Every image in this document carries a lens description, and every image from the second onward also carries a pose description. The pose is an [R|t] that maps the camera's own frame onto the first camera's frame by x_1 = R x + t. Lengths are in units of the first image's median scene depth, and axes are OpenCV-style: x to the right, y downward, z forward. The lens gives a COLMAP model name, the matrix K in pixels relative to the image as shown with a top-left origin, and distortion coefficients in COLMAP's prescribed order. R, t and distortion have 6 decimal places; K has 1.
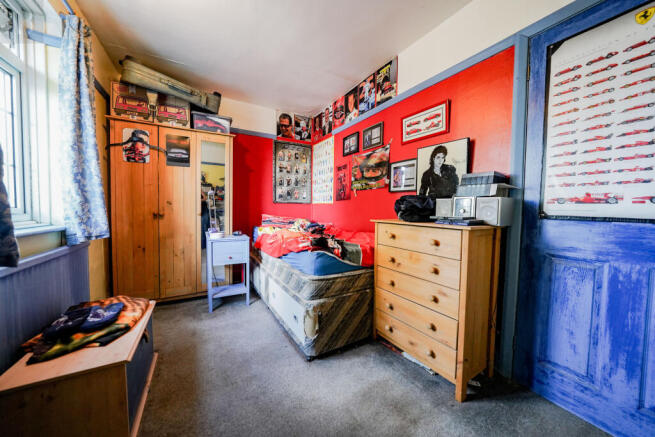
lens RADIAL K [[235.4, 0, 326.6], [0, 235.4, 215.4], [0, 0, 1]] dist [-0.010291, 0.000139]
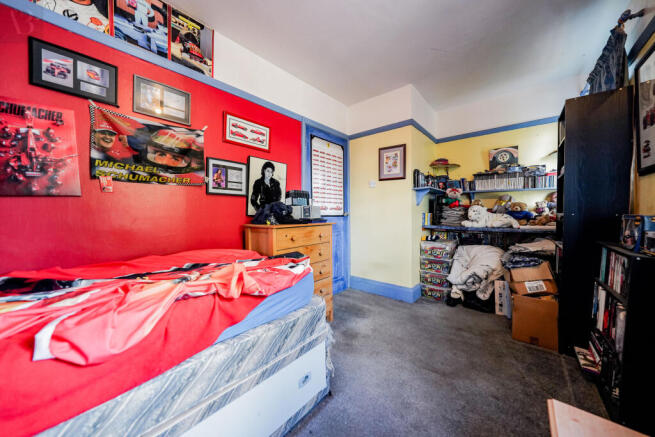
lens RADIAL K [[235.4, 0, 326.6], [0, 235.4, 215.4], [0, 0, 1]] dist [-0.010291, 0.000139]
pose [[-0.343561, -0.019481, 0.938928, -0.619228], [0.037687, 0.998693, 0.034511, -0.039903], [-0.938374, 0.047242, -0.342378, 0.926434]]
